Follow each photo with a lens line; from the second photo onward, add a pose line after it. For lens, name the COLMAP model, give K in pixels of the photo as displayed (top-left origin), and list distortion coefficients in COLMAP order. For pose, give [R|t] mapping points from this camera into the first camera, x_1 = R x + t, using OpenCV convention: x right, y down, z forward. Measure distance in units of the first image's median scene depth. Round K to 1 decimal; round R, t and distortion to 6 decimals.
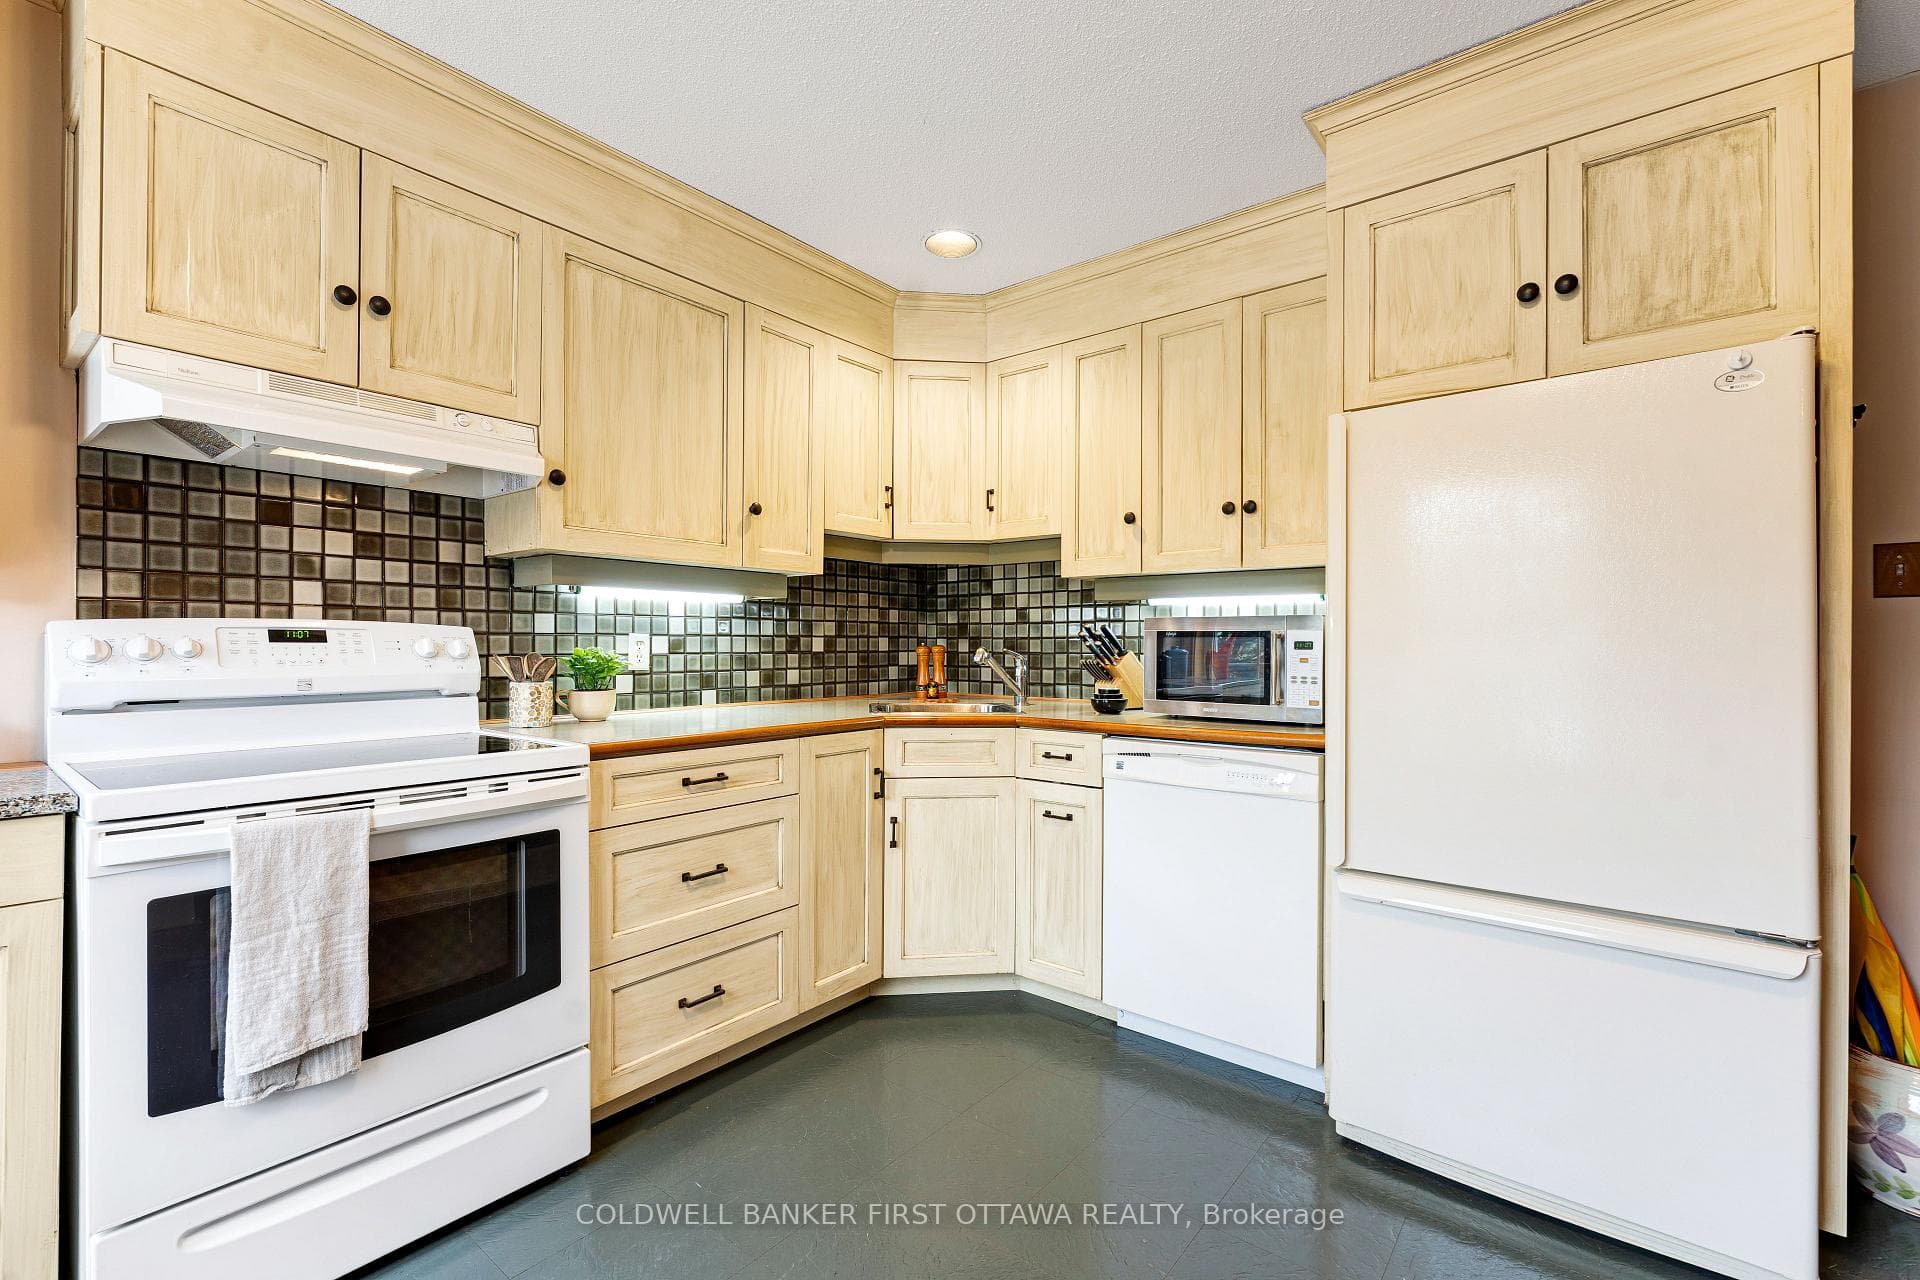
lens RADIAL K [[829.4, 0, 960.0], [0, 829.4, 640.0], [0, 0, 1]] dist [-0.001053, -0.000427]
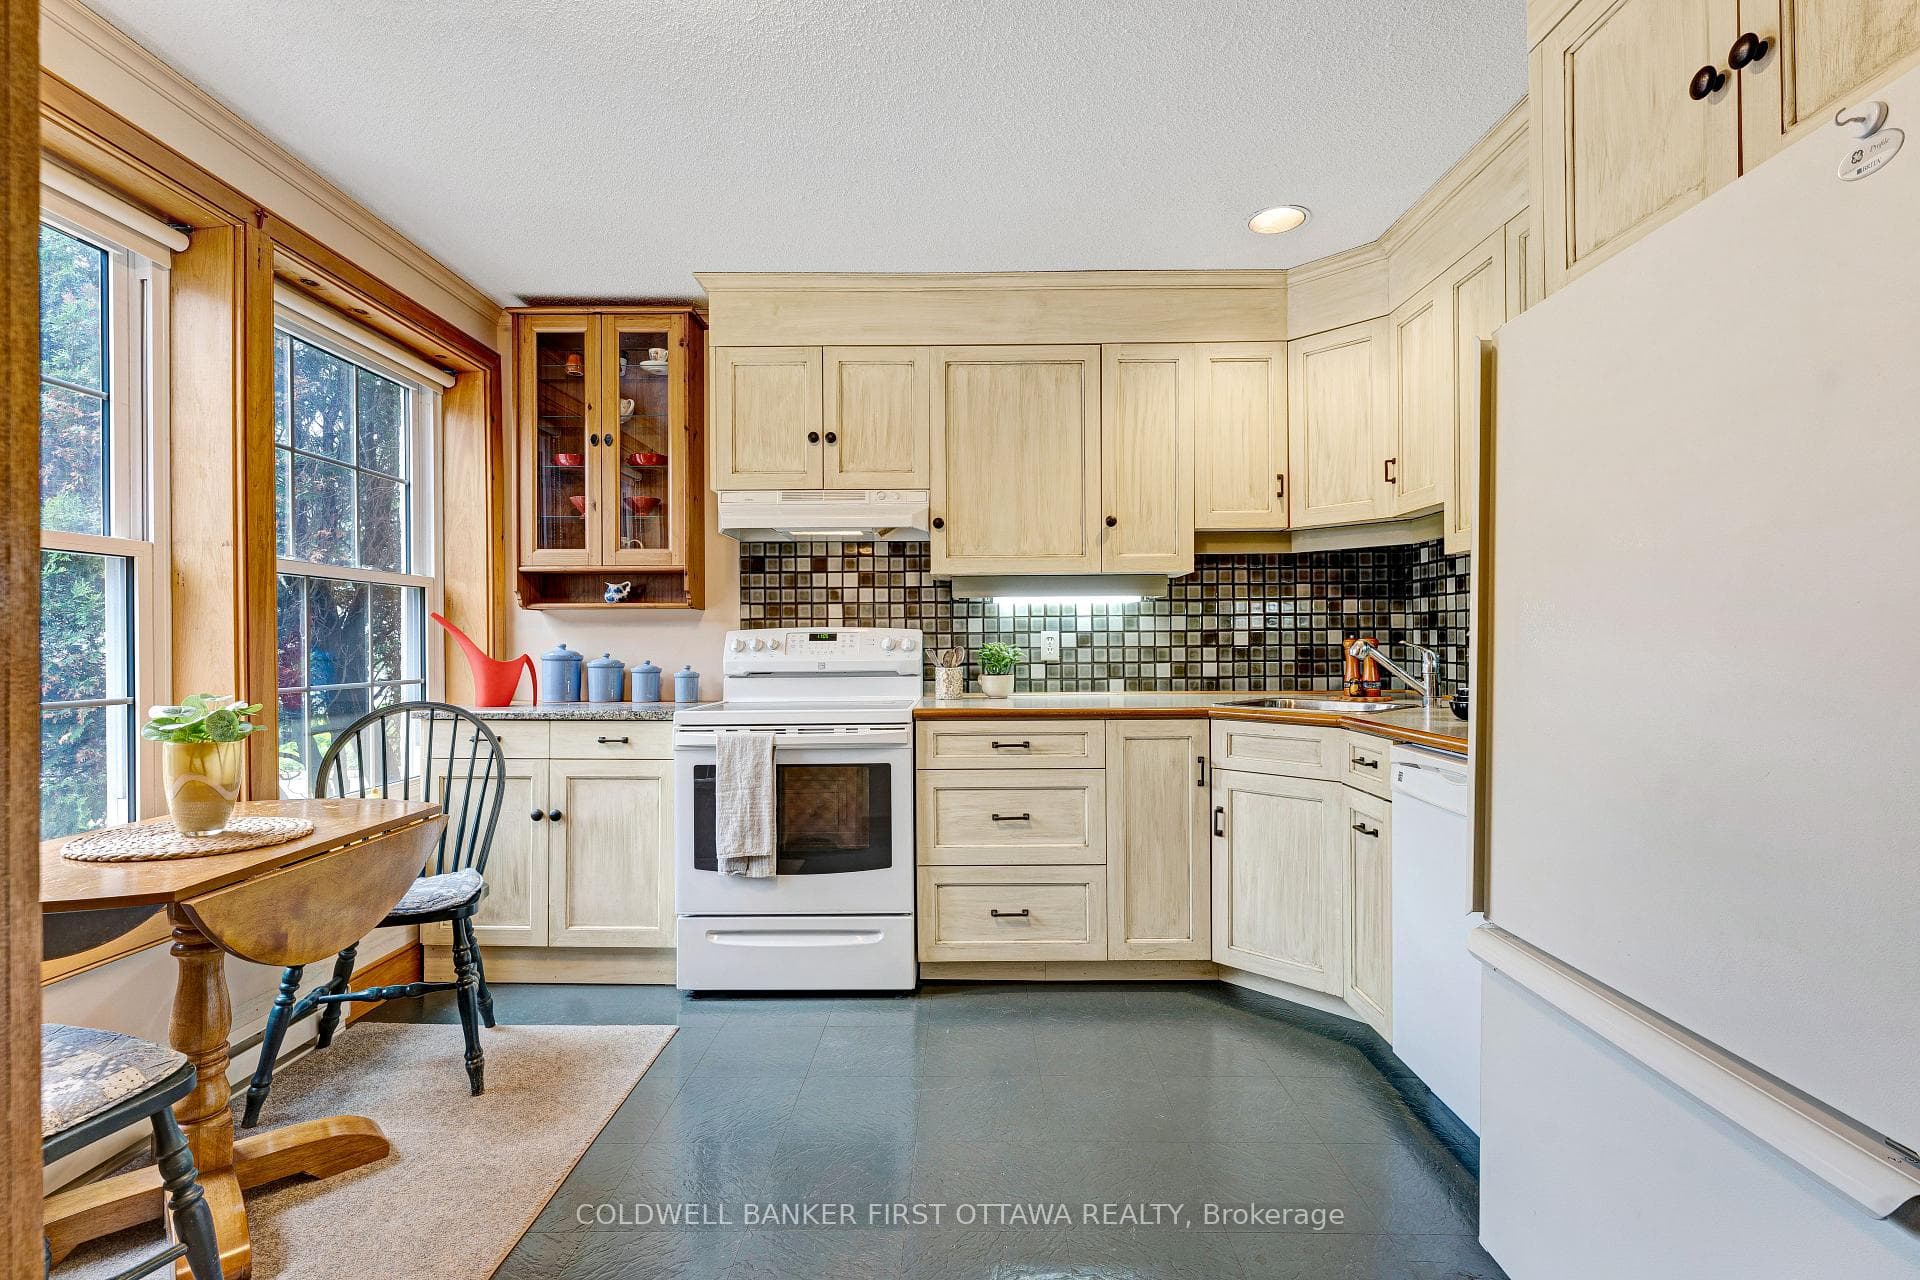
lens RADIAL K [[884.6, 0, 958.5], [0, 884.6, 637.2], [0, 0, 1]] dist [0.000900, -0.000101]
pose [[0.612959, -0.011898, -0.790025, 0.651875], [0.013694, 0.999896, -0.004434, 0.005737], [0.789996, -0.008101, 0.613058, 0.087010]]
